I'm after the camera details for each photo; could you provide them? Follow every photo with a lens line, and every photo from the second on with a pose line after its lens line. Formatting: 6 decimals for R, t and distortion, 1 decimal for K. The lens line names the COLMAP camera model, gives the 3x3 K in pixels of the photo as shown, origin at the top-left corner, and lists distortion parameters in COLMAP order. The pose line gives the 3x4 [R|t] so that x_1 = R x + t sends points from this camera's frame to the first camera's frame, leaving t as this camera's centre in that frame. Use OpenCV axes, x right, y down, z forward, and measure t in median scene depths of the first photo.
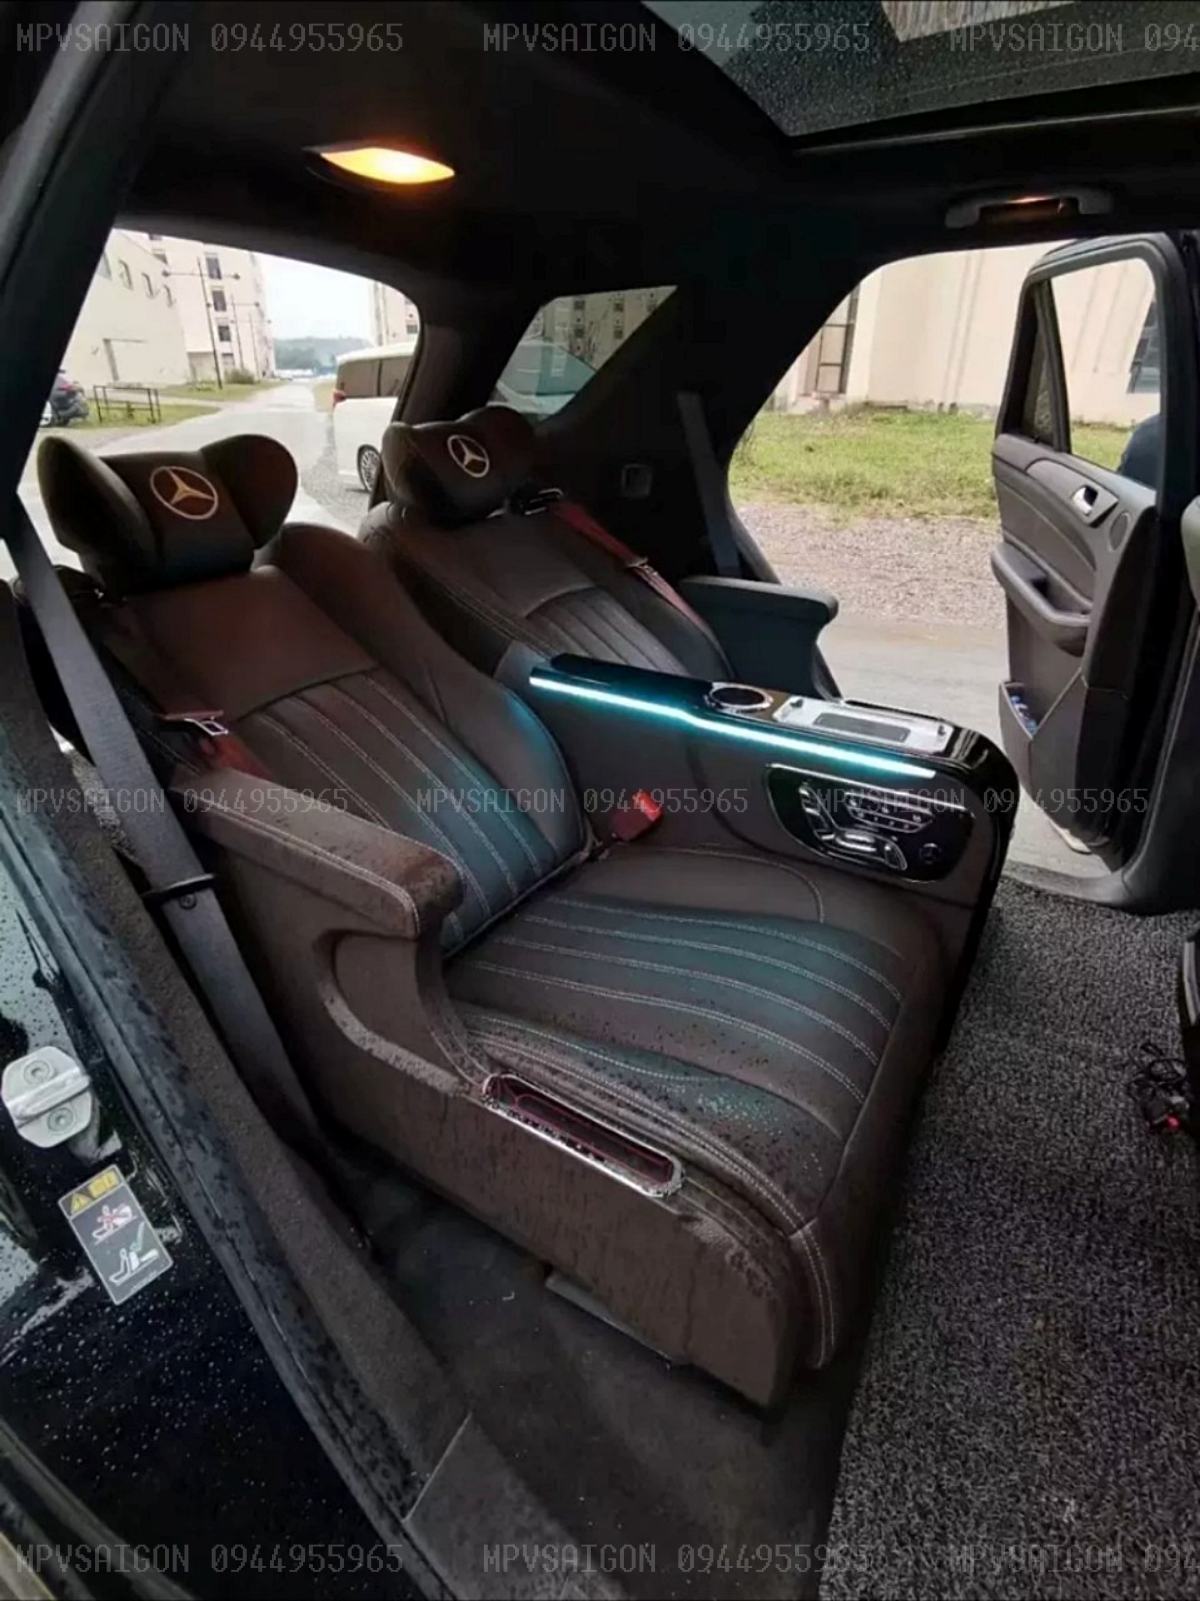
lens RADIAL K [[925.4, 0, 600.0], [0, 925.4, 800.5], [0, 0, 1]] dist [-0.020247, 0.002550]
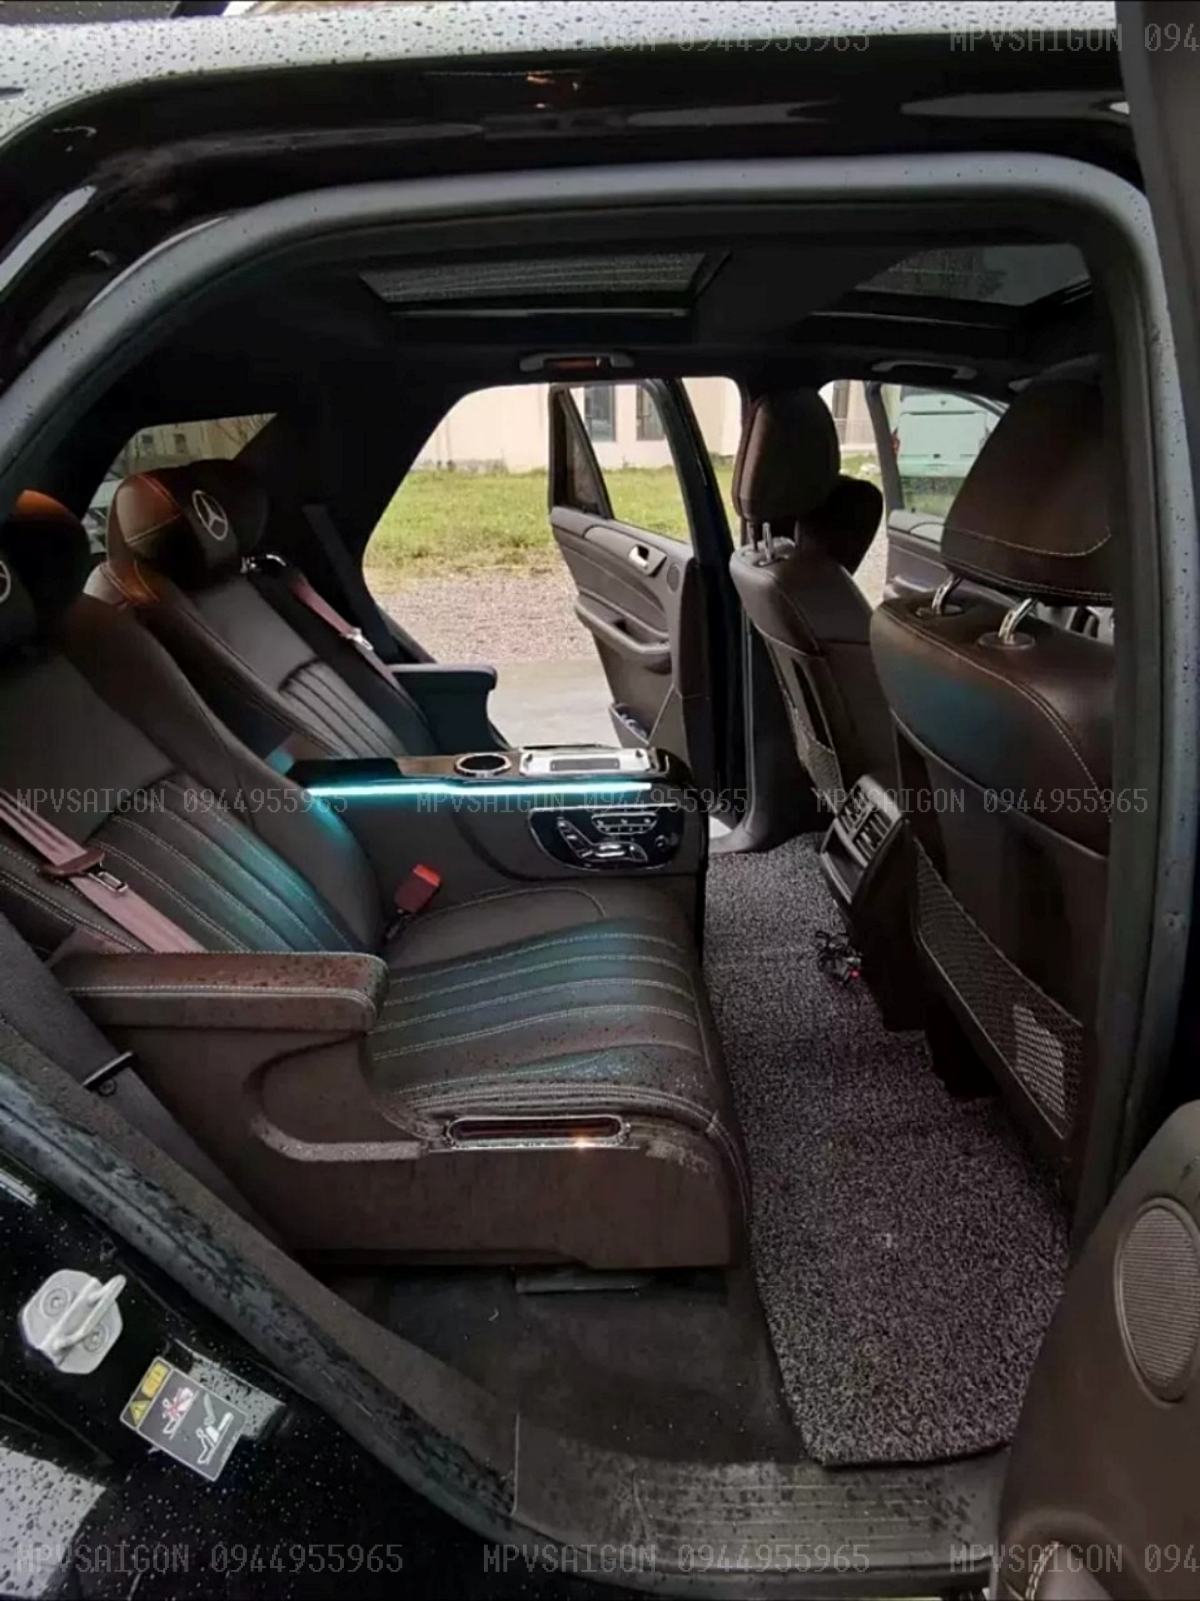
lens RADIAL K [[1211.7, 0, 600.0], [0, 1211.7, 800.5], [0, 0, 1]] dist [0.068455, -0.088858]
pose [[0.781272, -0.240607, 0.575953, -0.658835], [0.272206, 0.961690, 0.032507, -0.078088], [-0.561709, 0.131381, 0.816836, -0.358554]]
